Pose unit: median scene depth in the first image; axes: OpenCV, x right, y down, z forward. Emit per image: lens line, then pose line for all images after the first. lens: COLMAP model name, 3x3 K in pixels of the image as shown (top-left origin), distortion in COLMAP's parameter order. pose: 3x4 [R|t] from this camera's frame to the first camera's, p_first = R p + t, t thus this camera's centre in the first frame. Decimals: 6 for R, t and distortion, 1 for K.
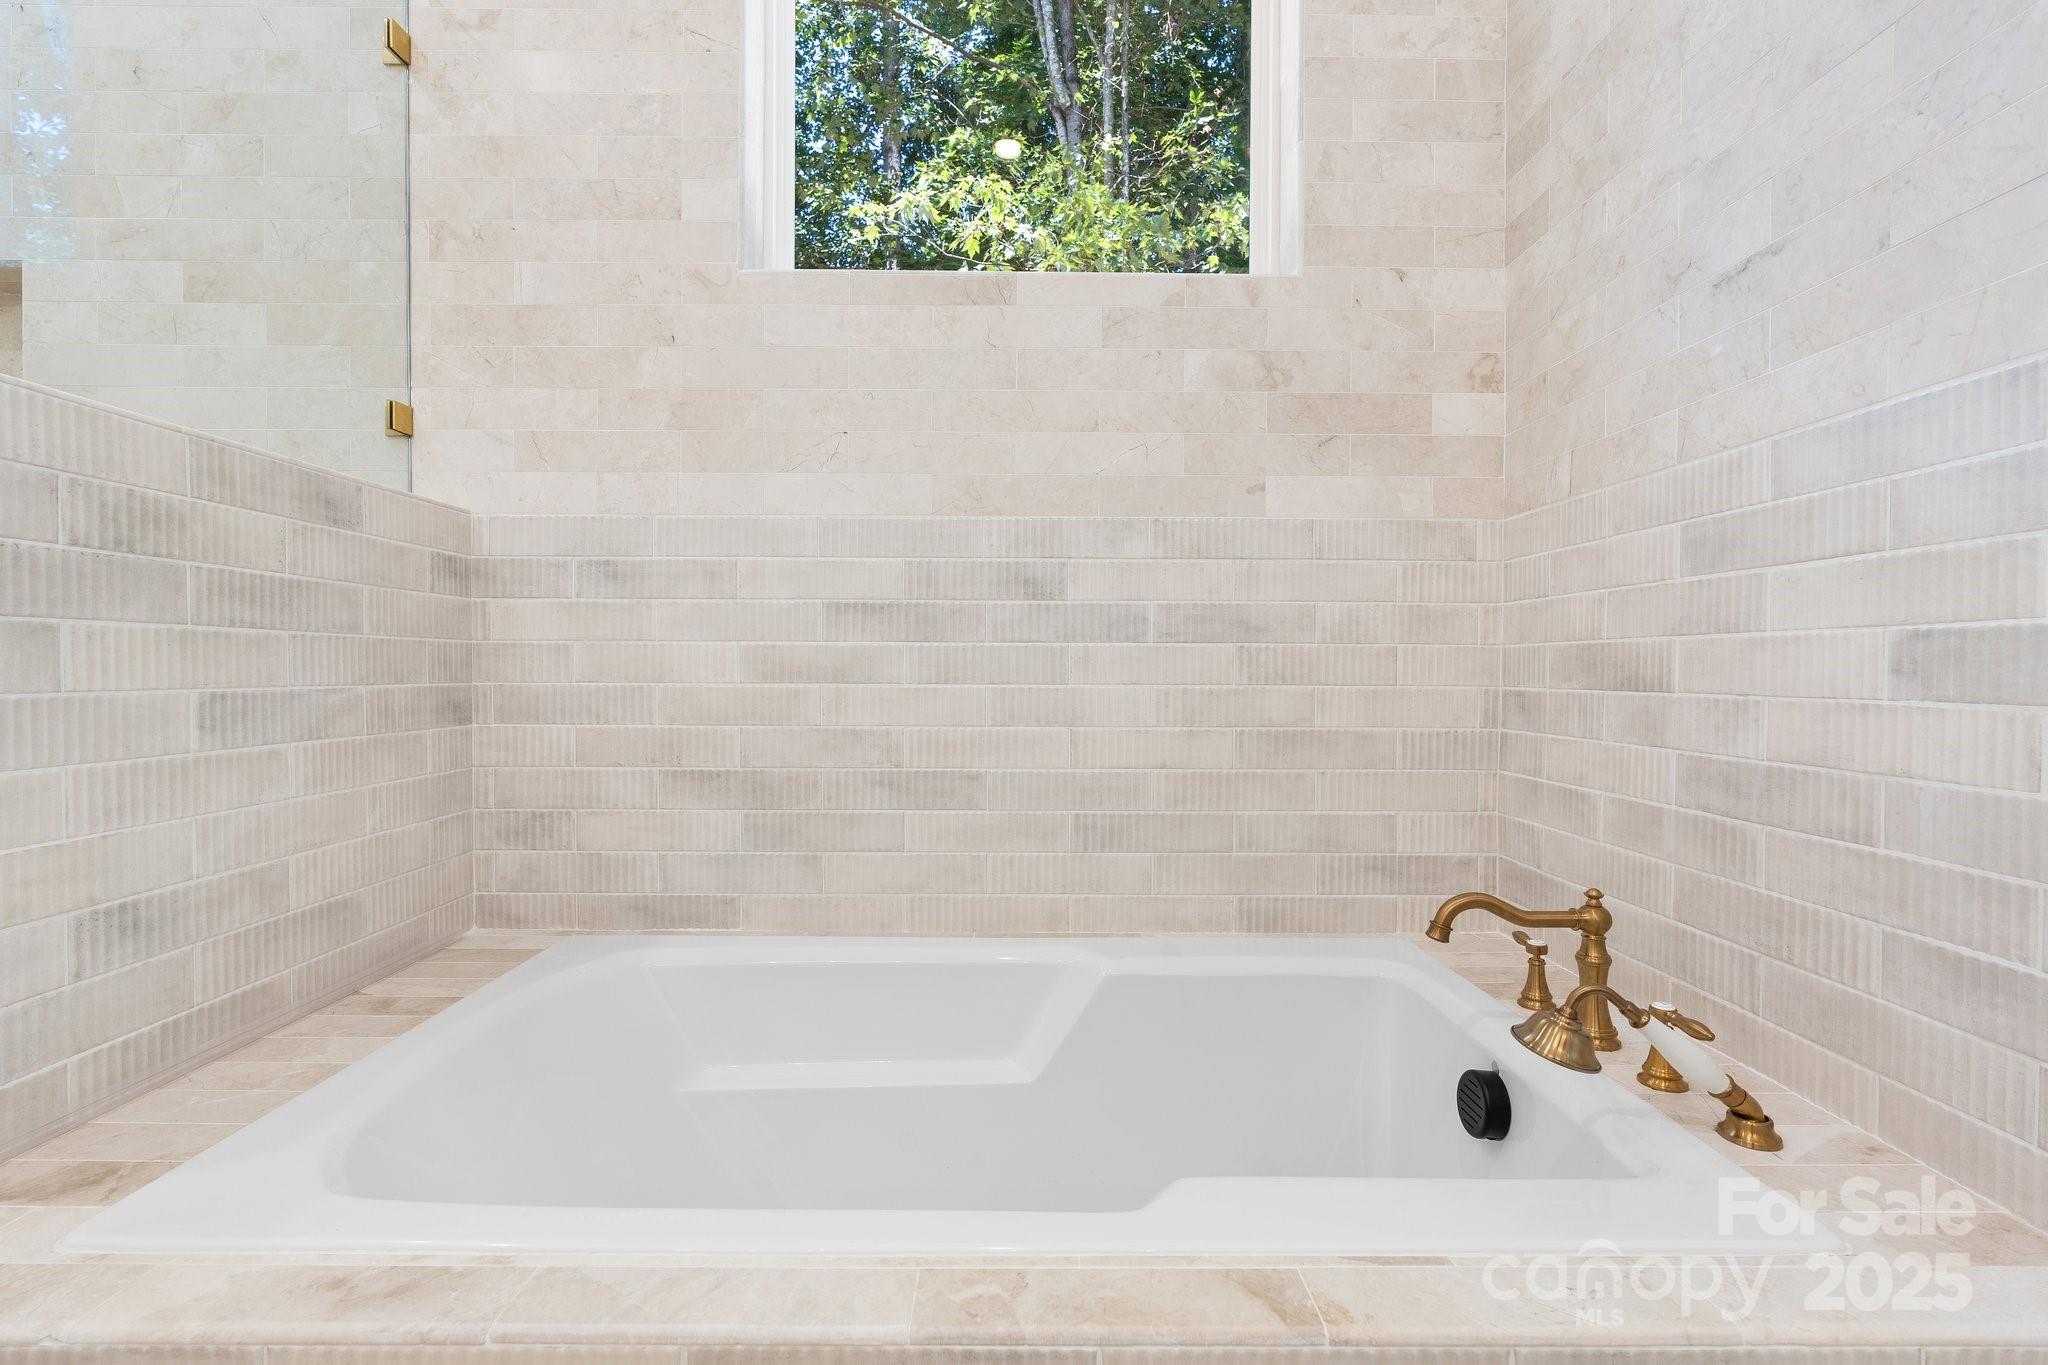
lens RADIAL K [[928.5, 0, 1027.1], [0, 928.5, 674.5], [0, 0, 1]] dist [-0.009658, 0.004265]
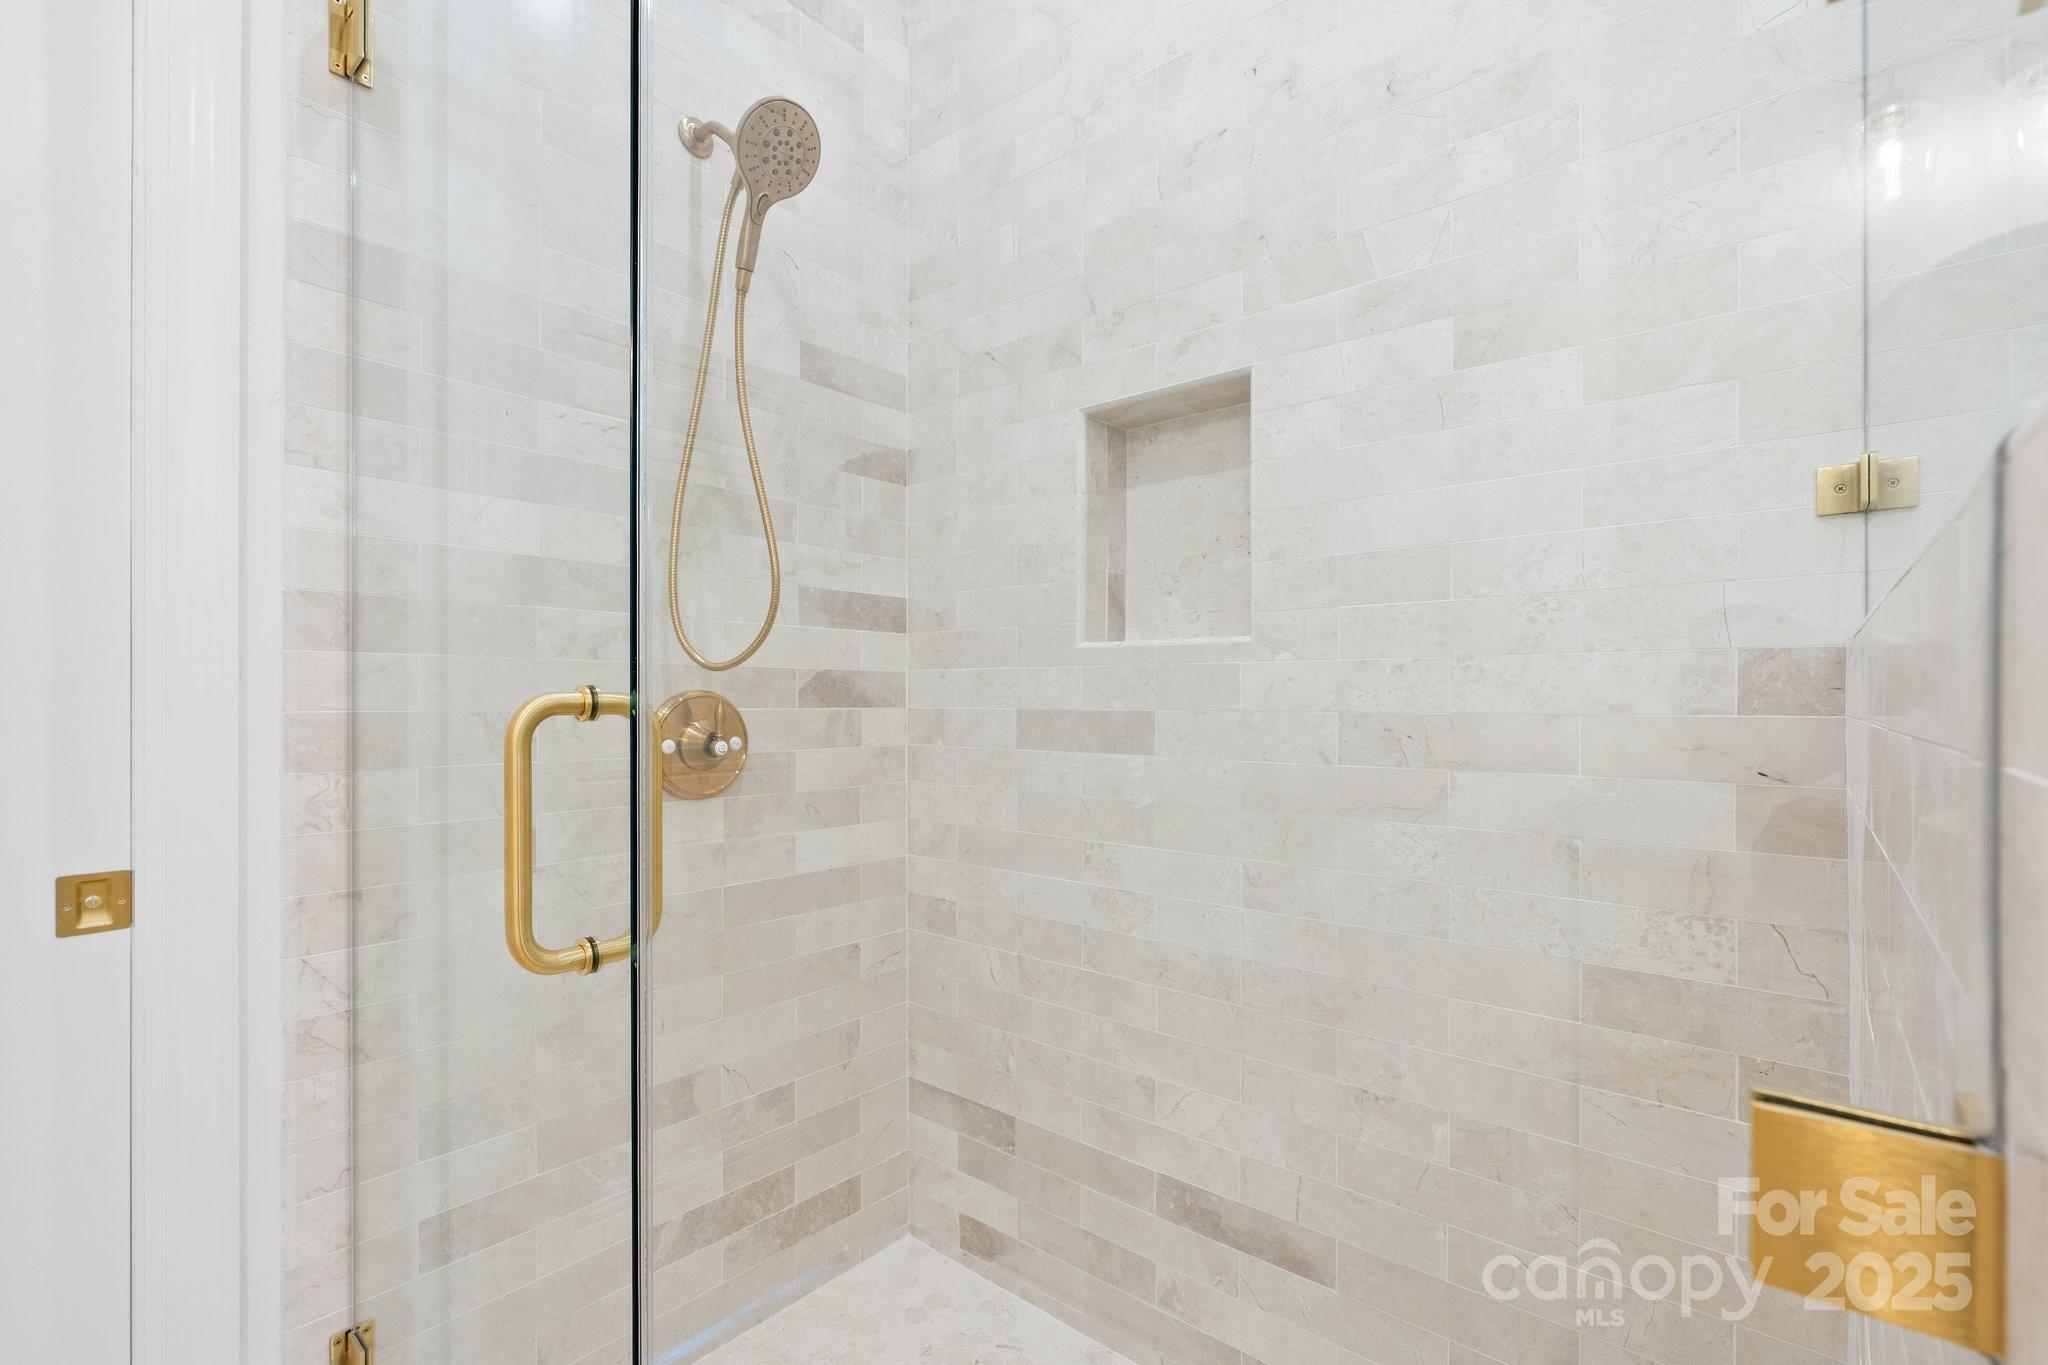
lens RADIAL K [[909.8, 0, 1020.3], [0, 909.8, 684.9], [0, 0, 1]] dist [-0.013879, 0.007881]
pose [[0.755035, -0.008491, -0.655630, -0.703240], [-0.004386, 0.999828, -0.017999, -0.139247], [0.655670, 0.016465, 0.754868, 0.235856]]
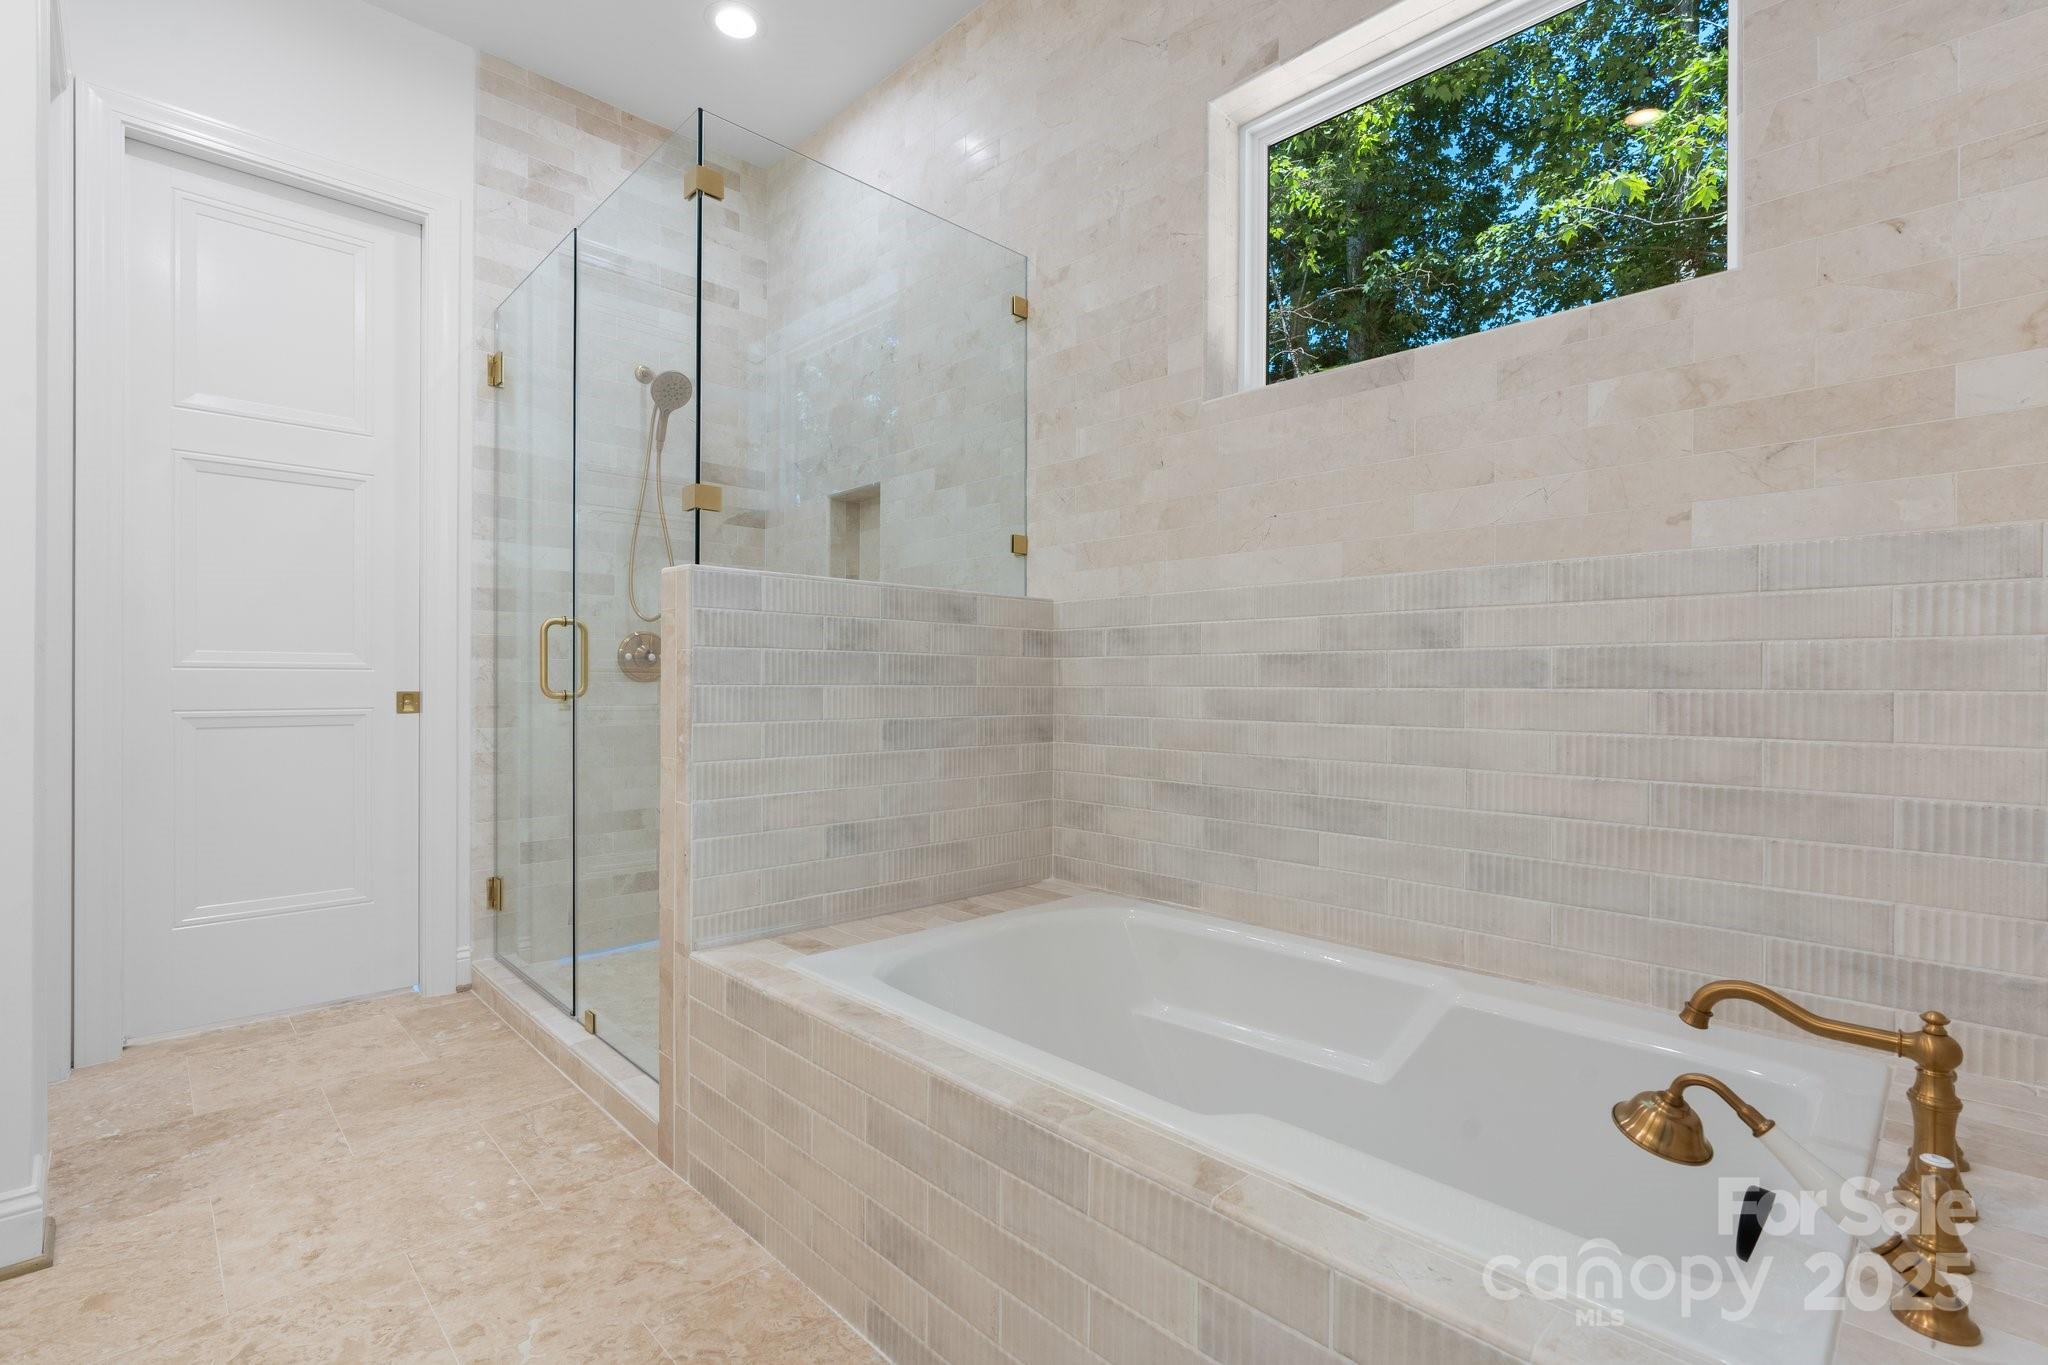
lens RADIAL K [[928.5, 0, 1027.1], [0, 928.5, 674.5], [0, 0, 1]] dist [-0.009658, 0.004265]
pose [[0.696042, -0.008750, -0.717948, 0.453648], [-0.006856, 0.999799, -0.018831, -0.026537], [0.717968, 0.018029, 0.695842, -0.082290]]
